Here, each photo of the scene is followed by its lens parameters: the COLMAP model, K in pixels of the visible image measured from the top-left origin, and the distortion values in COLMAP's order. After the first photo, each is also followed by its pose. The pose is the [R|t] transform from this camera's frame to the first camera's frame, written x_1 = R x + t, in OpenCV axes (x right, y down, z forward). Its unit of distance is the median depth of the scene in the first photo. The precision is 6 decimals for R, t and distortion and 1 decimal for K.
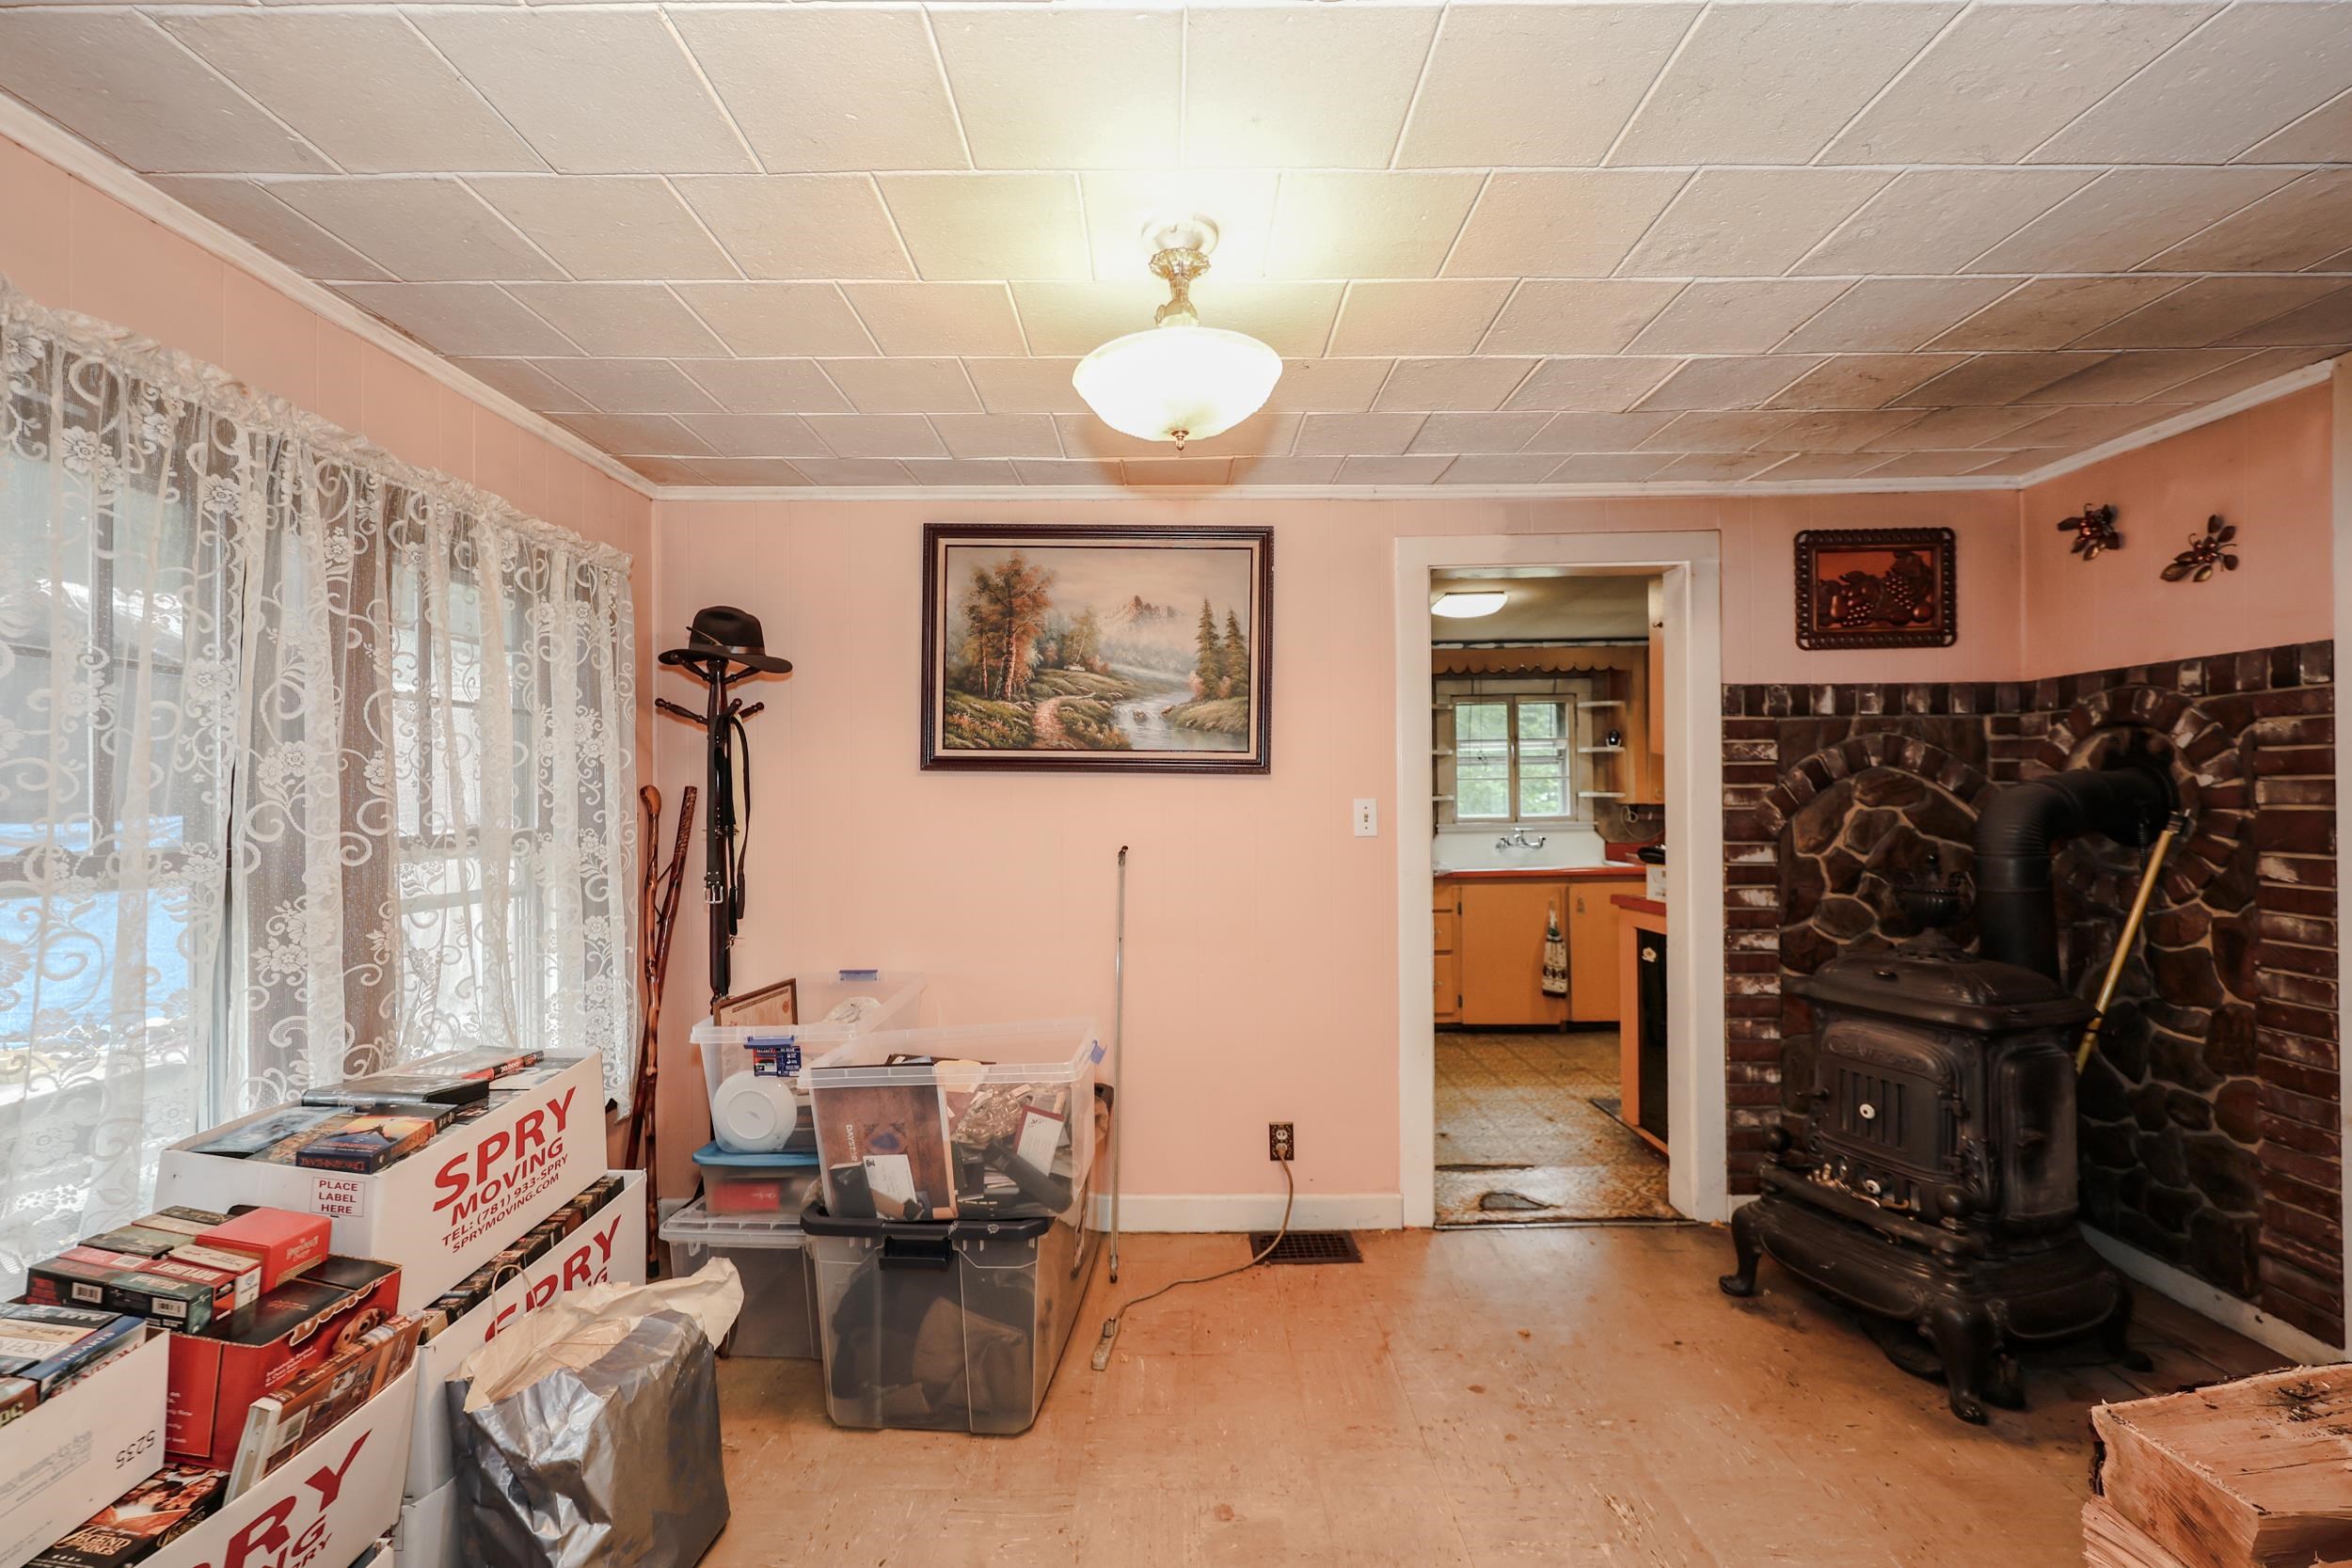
lens RADIAL K [[983.0, 0, 1167.3], [0, 983.0, 784.4], [0, 0, 1]] dist [0.001247, -0.000222]
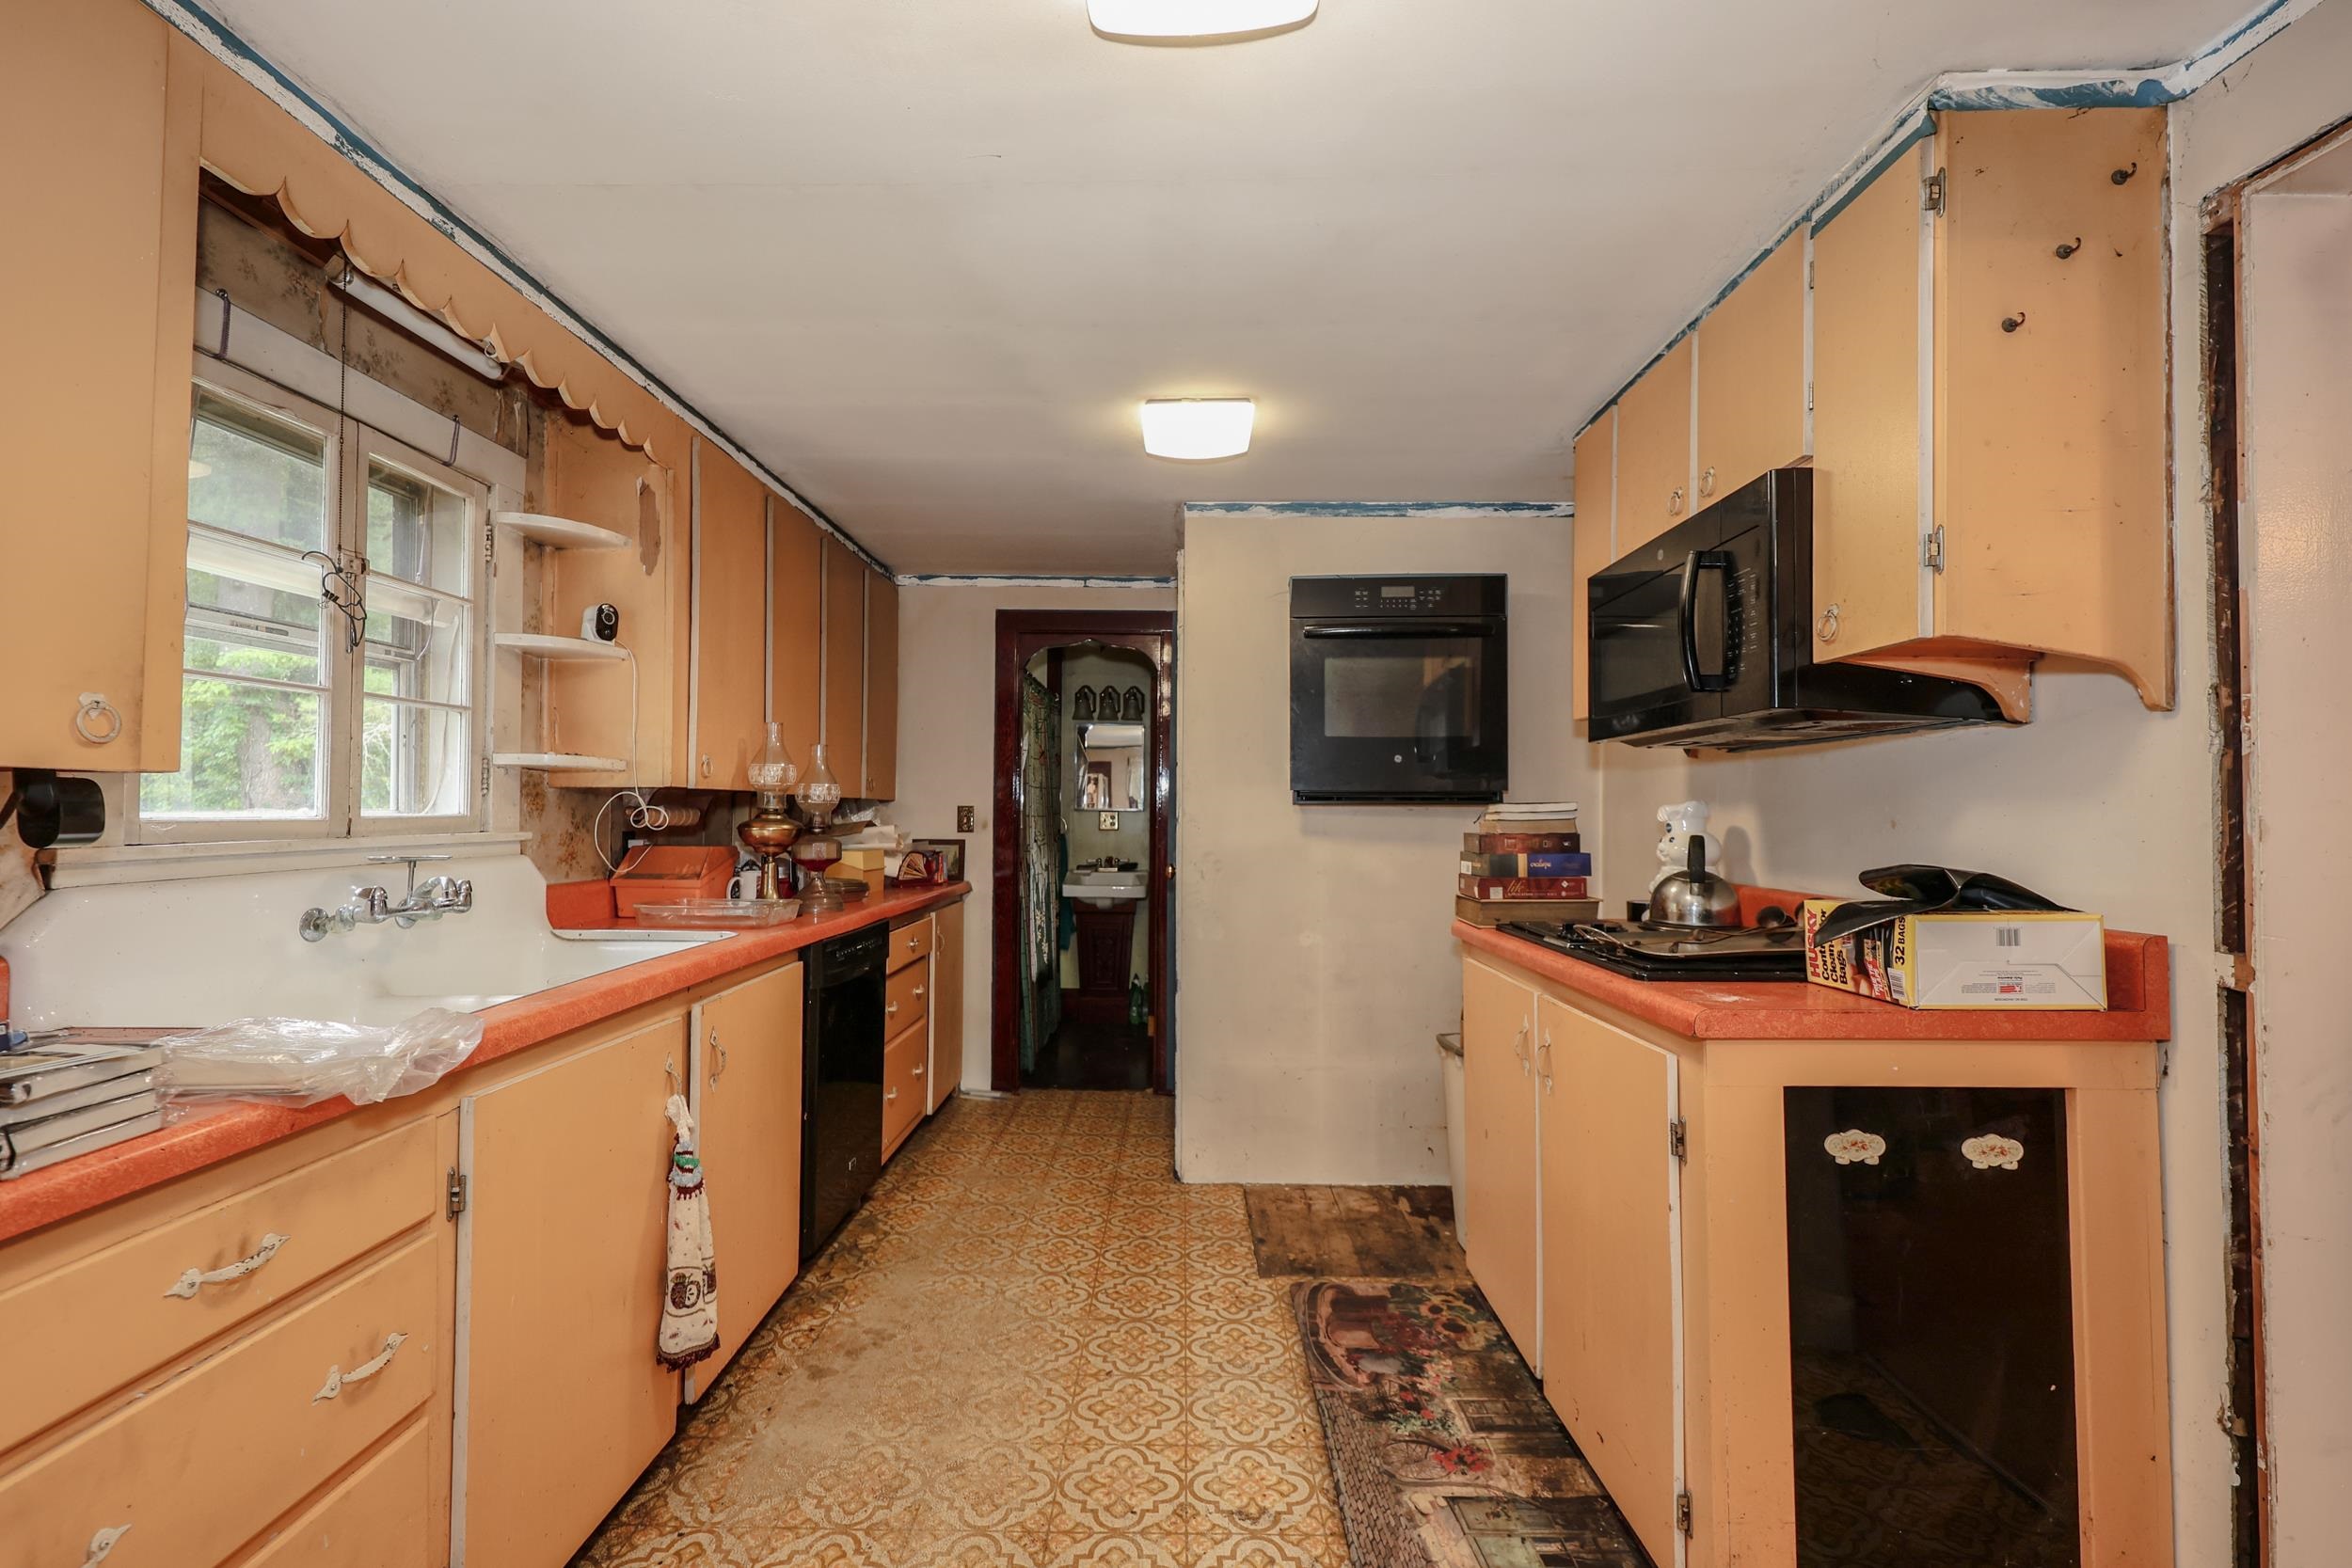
lens RADIAL K [[993.9, 0, 1164.6], [0, 993.9, 790.8], [0, 0, 1]] dist [0.003109, 0.000253]
pose [[0.017812, 0.030712, 0.999370, 0.104171], [-0.018502, 0.999367, -0.030382, 0.059855], [-0.999670, -0.017949, 0.018369, 1.528303]]
